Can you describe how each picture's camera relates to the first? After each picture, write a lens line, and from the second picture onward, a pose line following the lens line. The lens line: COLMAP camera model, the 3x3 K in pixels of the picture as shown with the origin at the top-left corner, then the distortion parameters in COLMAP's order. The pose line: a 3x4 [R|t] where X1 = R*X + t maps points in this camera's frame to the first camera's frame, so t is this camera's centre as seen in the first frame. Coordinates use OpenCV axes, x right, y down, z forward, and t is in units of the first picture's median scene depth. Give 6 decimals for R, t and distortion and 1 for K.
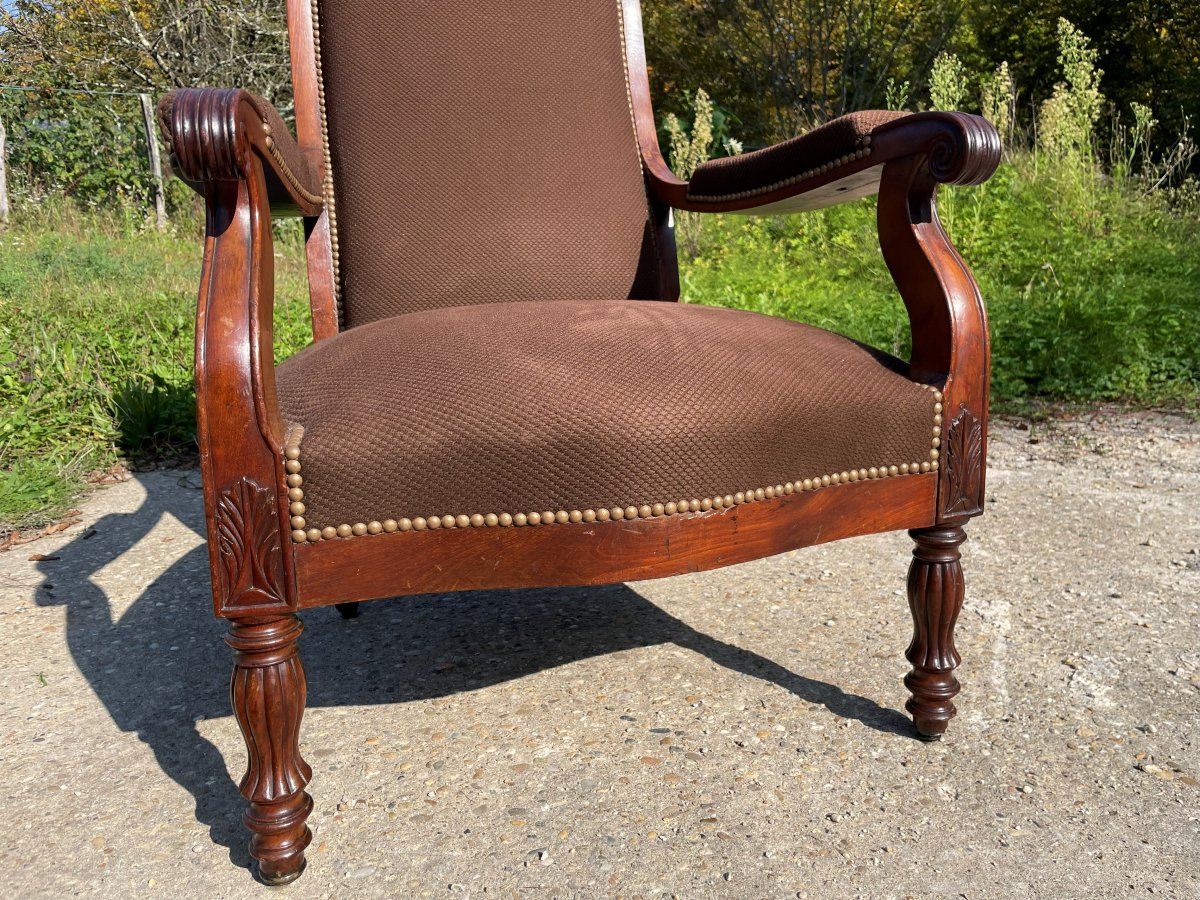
lens RADIAL K [[917.6, 0, 607.8], [0, 917.6, 443.2], [0, 0, 1]] dist [0.066901, -0.103185]
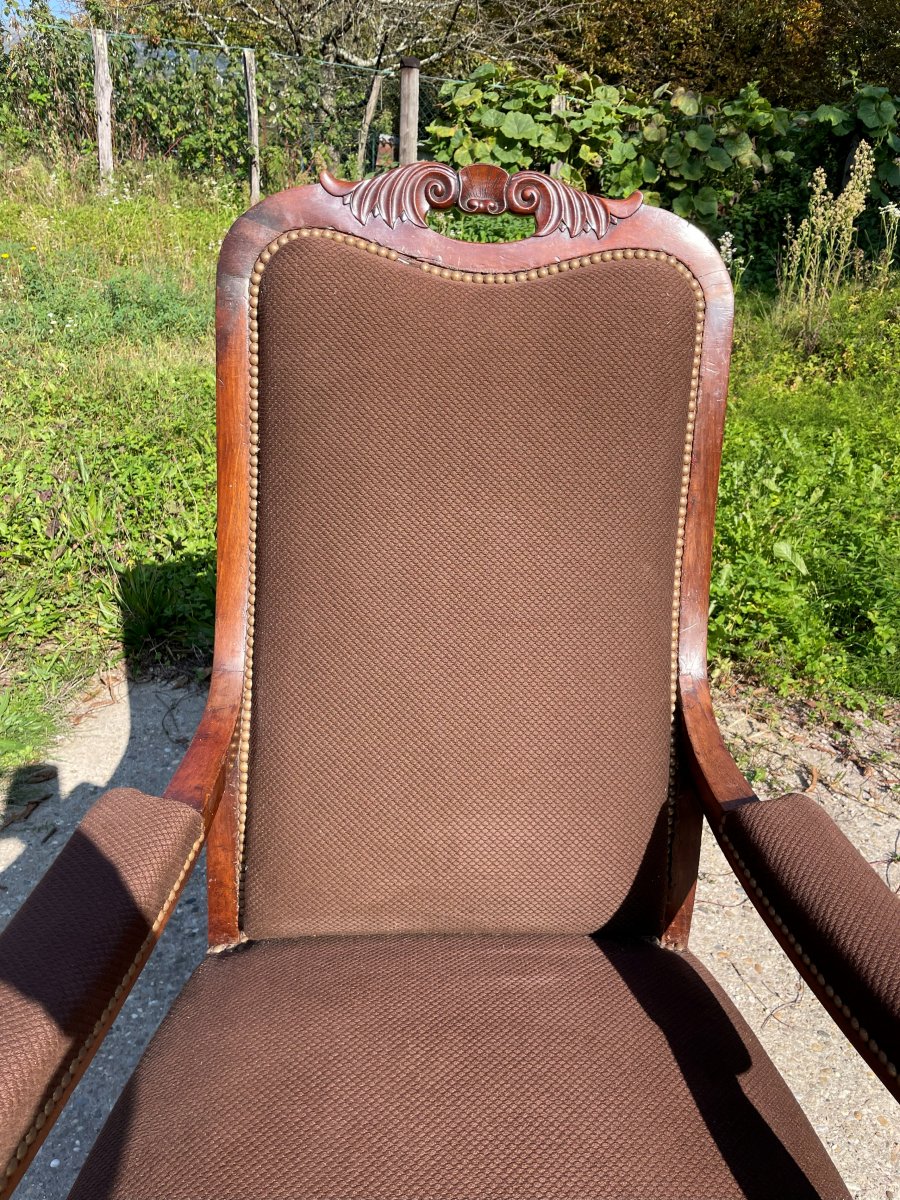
lens RADIAL K [[917.6, 0, 458.9], [0, 917.6, 620.6], [0, 0, 1]] dist [0.066901, -0.103185]
pose [[0.962022, 0.179728, -0.205455, 0.002191], [-0.127764, 0.961590, 0.242942, -0.074981], [0.241227, -0.207466, 0.948034, 0.042893]]
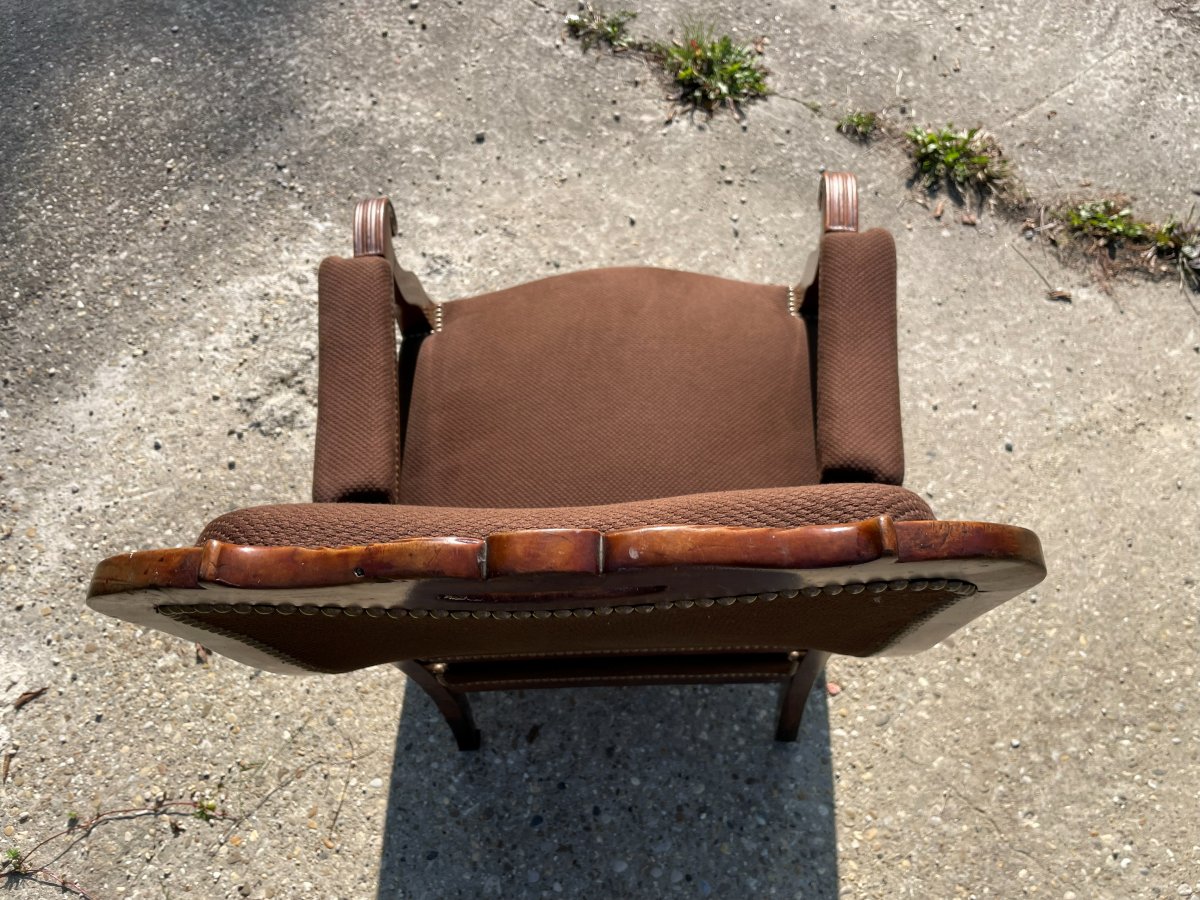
lens RADIAL K [[917.6, 0, 605.6], [0, 917.6, 445.2], [0, 0, 1]] dist [0.066901, -0.103185]
pose [[-0.726644, -0.545949, 0.417046, -0.034823], [0.200941, 0.411604, 0.888935, -0.134500], [-0.656971, 0.729741, -0.189386, 0.143109]]
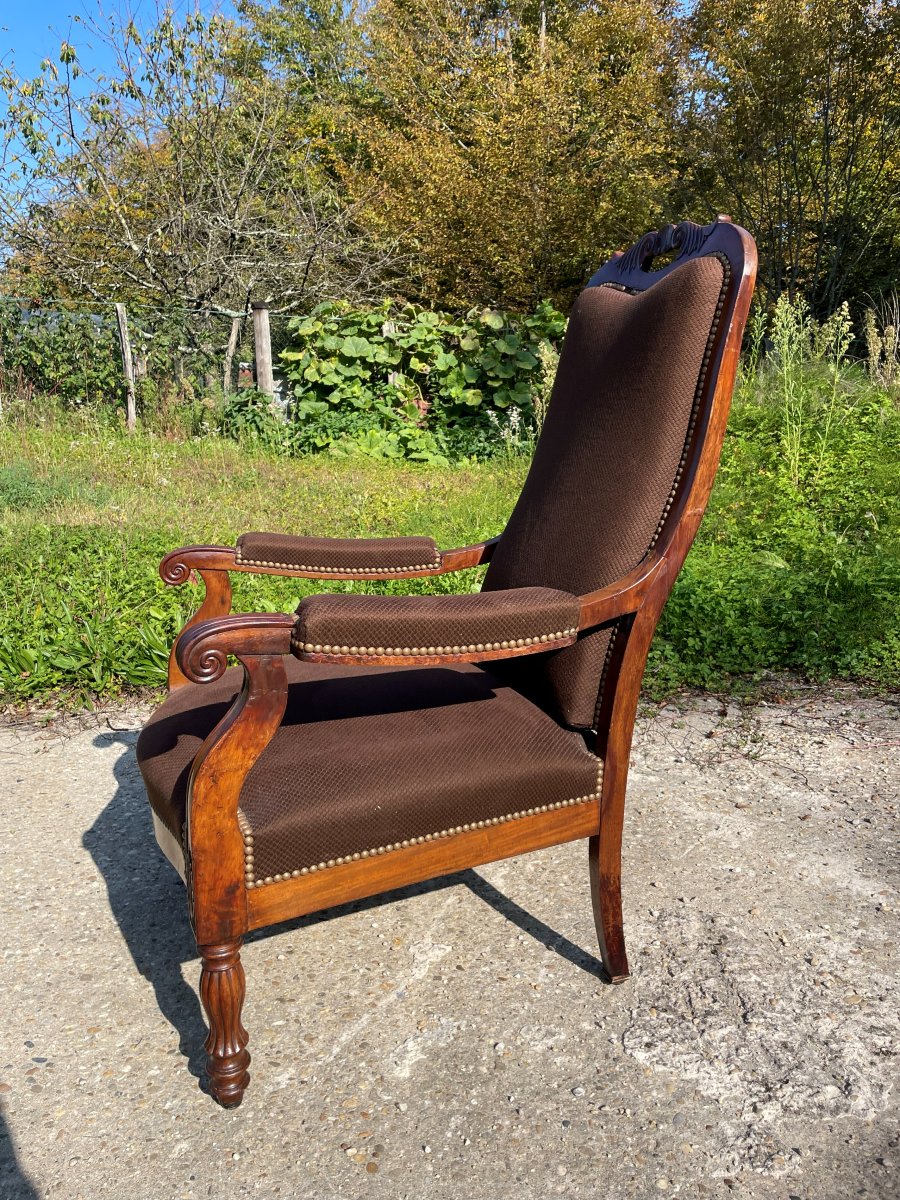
lens RADIAL K [[917.6, 0, 455.8], [0, 917.6, 599.9], [0, 0, 1]] dist [0.066901, -0.103185]
pose [[0.986001, 0.031797, -0.163678, 0.085502], [-0.032460, 0.999472, -0.001381, -0.035677], [0.163548, 0.006674, 0.986513, -0.018099]]
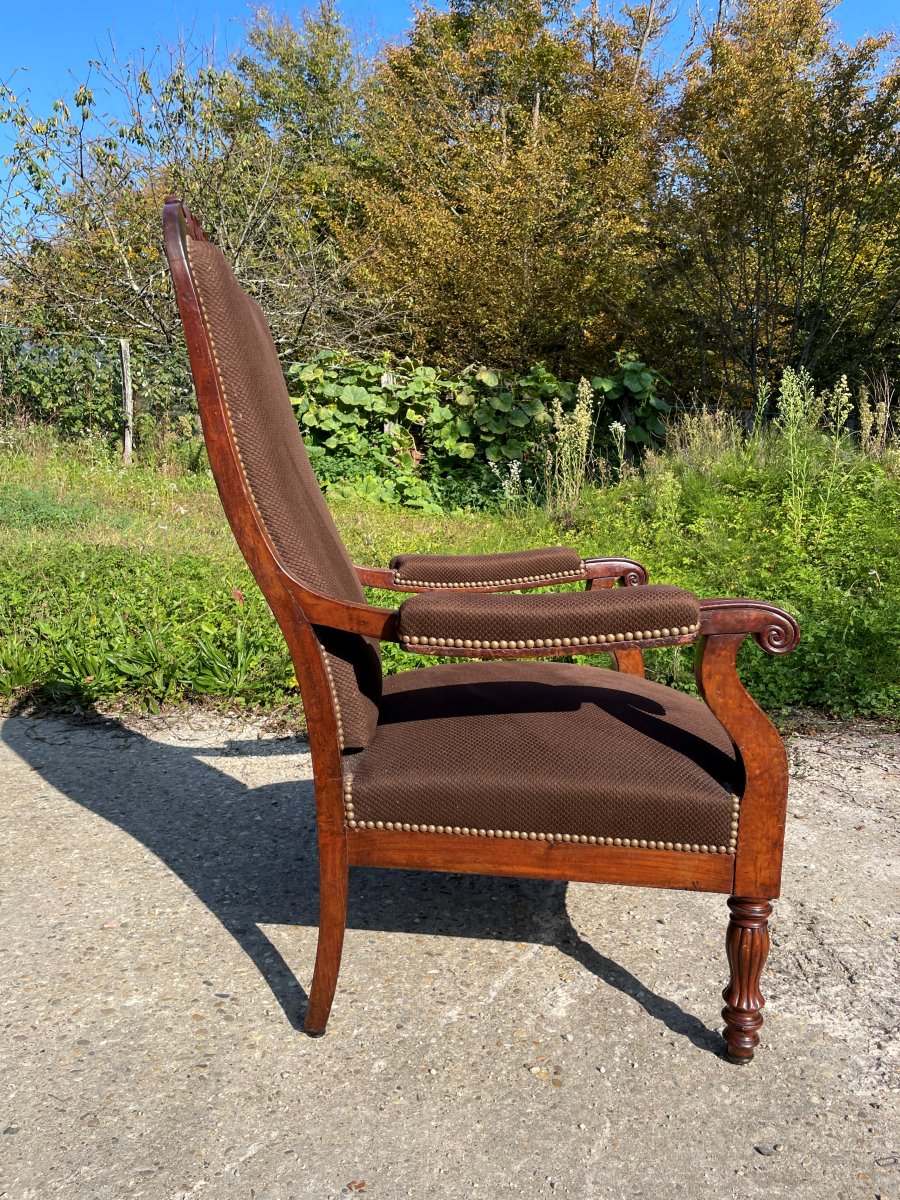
lens RADIAL K [[917.6, 0, 456.9], [0, 917.6, 604.2], [0, 0, 1]] dist [0.066901, -0.103185]
pose [[0.990203, 0.071041, -0.120214, 0.056221], [-0.078668, 0.995098, -0.059931, -0.022955], [0.115367, 0.068800, 0.990937, -0.039862]]
